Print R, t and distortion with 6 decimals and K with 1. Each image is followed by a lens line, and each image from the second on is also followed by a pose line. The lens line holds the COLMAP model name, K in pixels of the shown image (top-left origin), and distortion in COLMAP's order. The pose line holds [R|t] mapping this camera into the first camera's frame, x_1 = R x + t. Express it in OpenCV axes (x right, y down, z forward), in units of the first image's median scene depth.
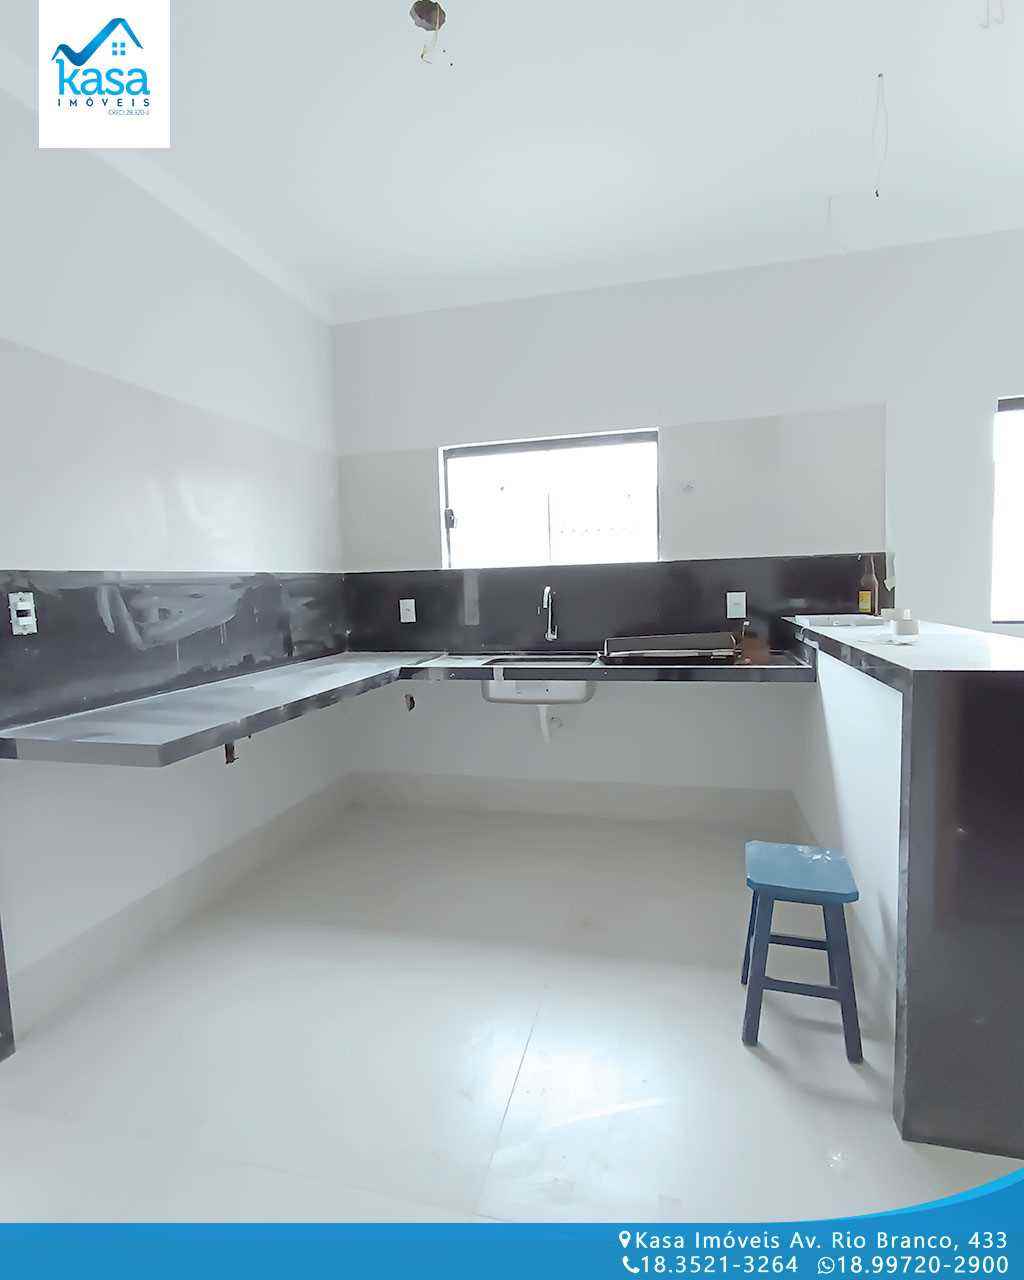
lens RADIAL K [[625.8, 0, 513.0], [0, 625.8, 631.4], [0, 0, 1]] dist [-0.002396, 0.000092]
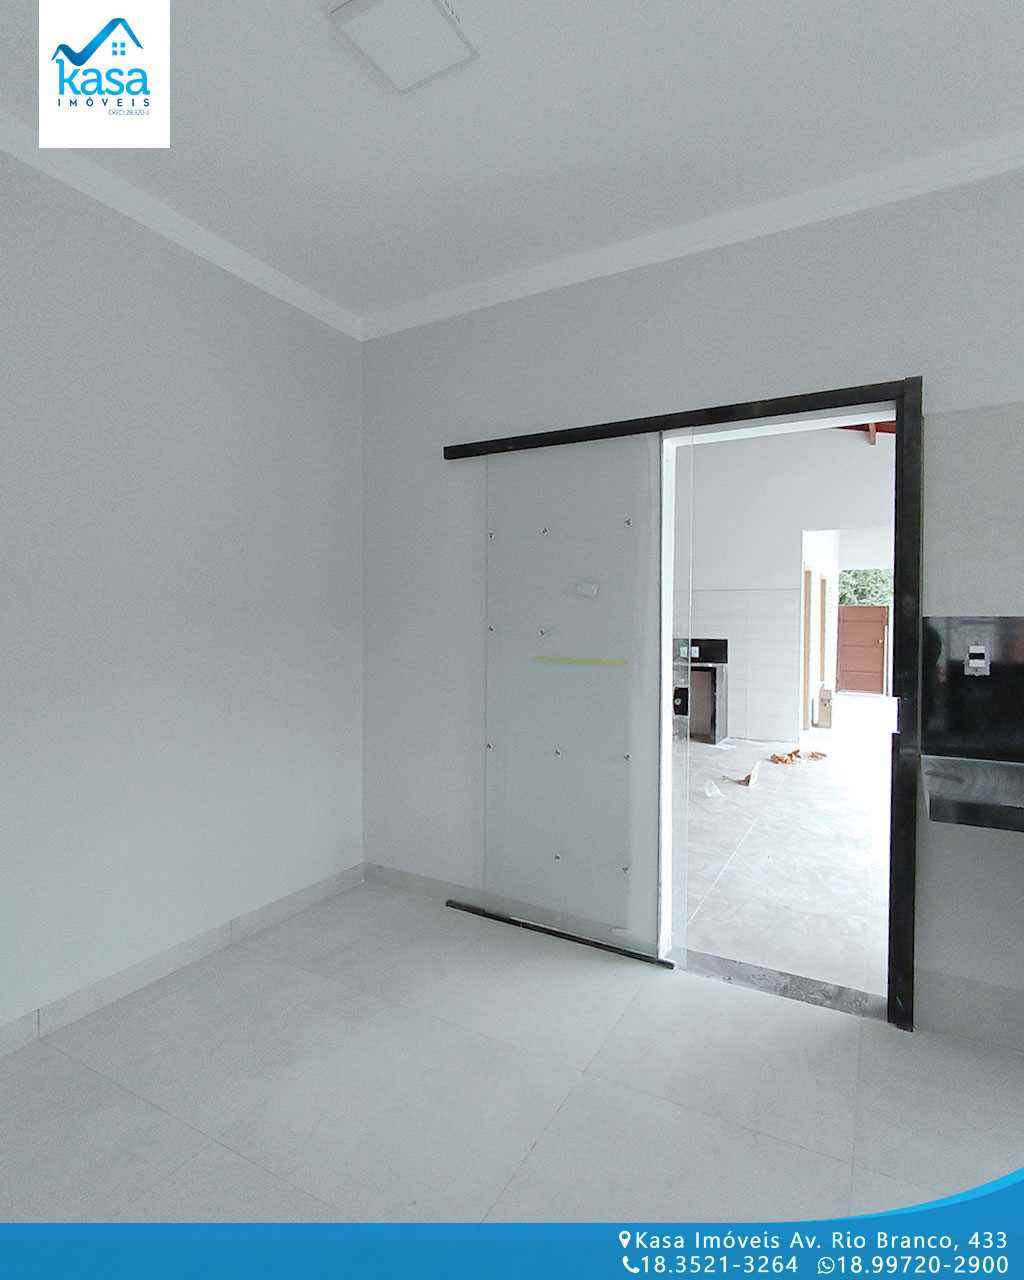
lens RADIAL K [[673.4, 0, 509.2], [0, 673.4, 628.2], [0, 0, 1]] dist [-0.021777, -0.000615]
pose [[-0.244148, 0.042485, -0.968807, 0.332025], [-0.069102, 0.995738, 0.061080, -0.055975], [0.967273, 0.081859, -0.240171, 0.288476]]
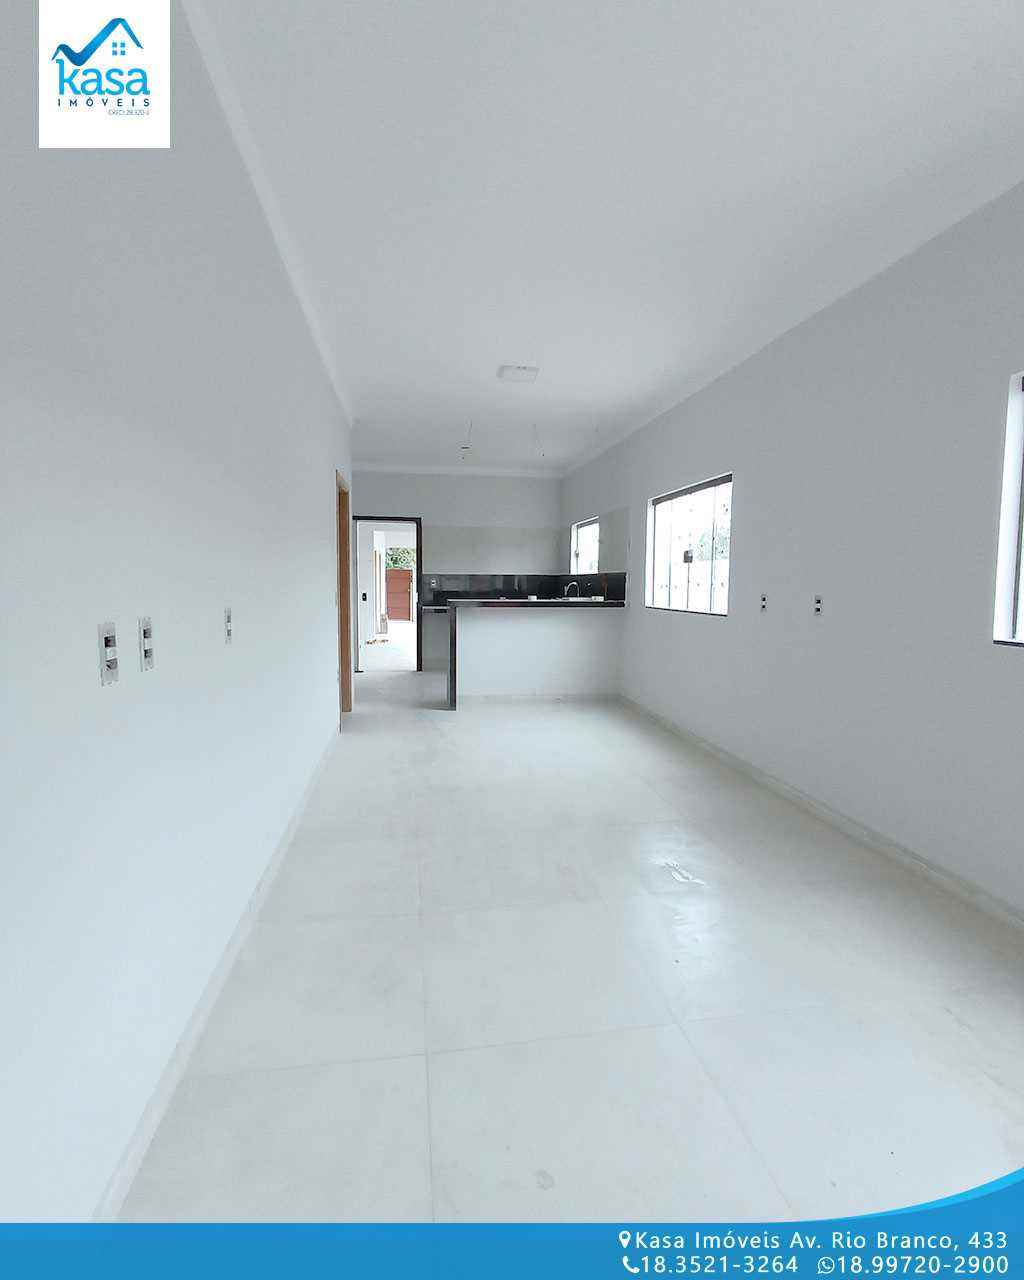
lens RADIAL K [[625.8, 0, 513.0], [0, 625.8, 631.4], [0, 0, 1]] dist [-0.002396, 0.000092]
pose [[0.416254, 0.105816, -0.903070, 2.213026], [-0.088776, 0.993189, 0.075456, -0.047032], [0.904904, 0.048762, 0.422813, -0.247875]]
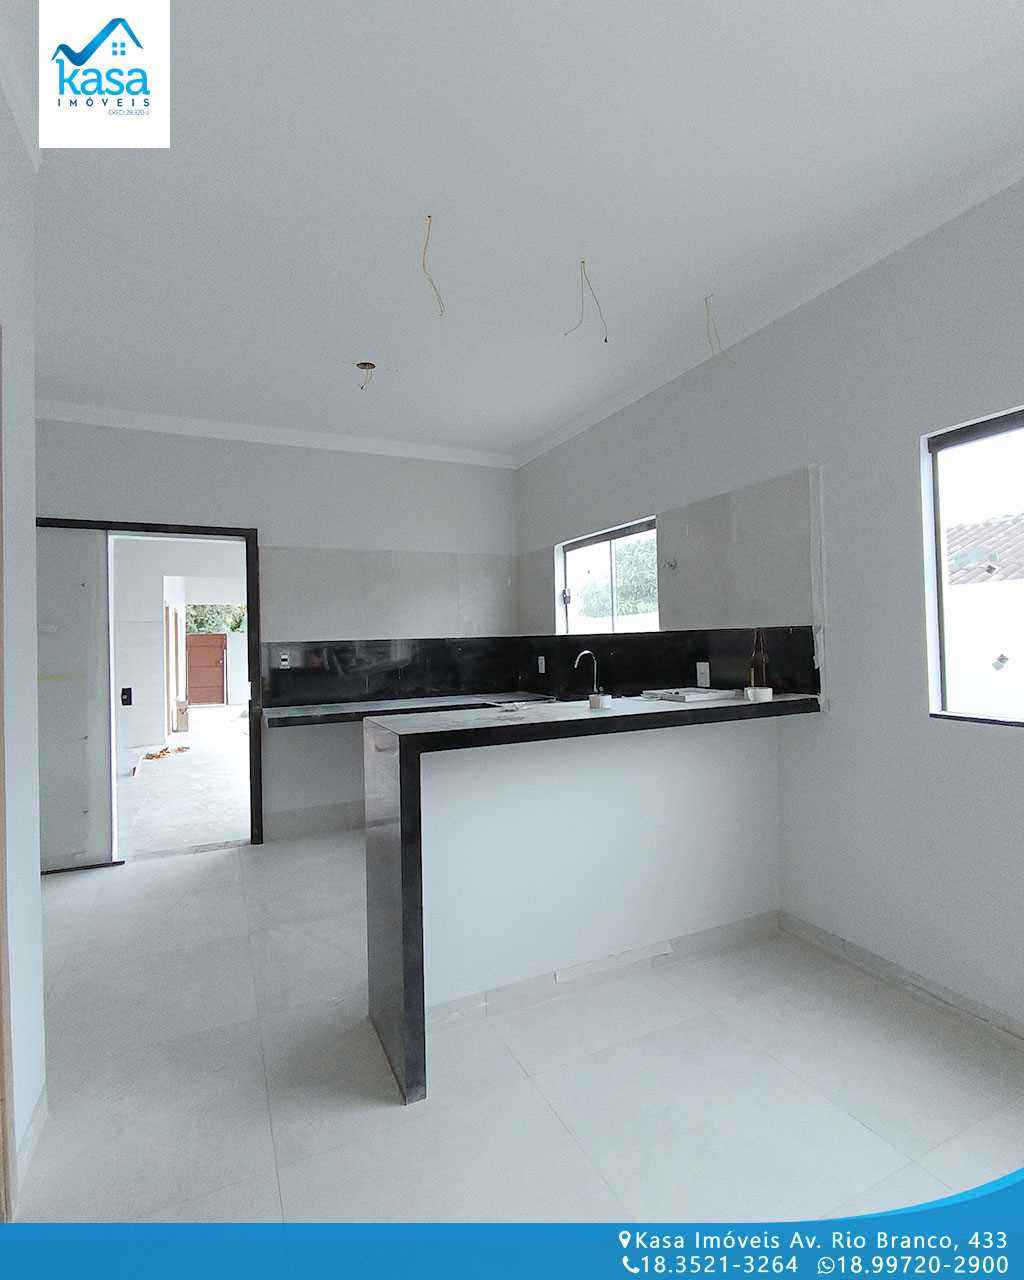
lens RADIAL K [[625.8, 0, 513.0], [0, 625.8, 631.4], [0, 0, 1]] dist [-0.002396, 0.000092]
pose [[0.650280, 0.006387, -0.759668, 0.935176], [-0.054245, 0.997803, -0.038044, -0.056532], [0.757756, 0.065948, 0.649197, 0.071409]]
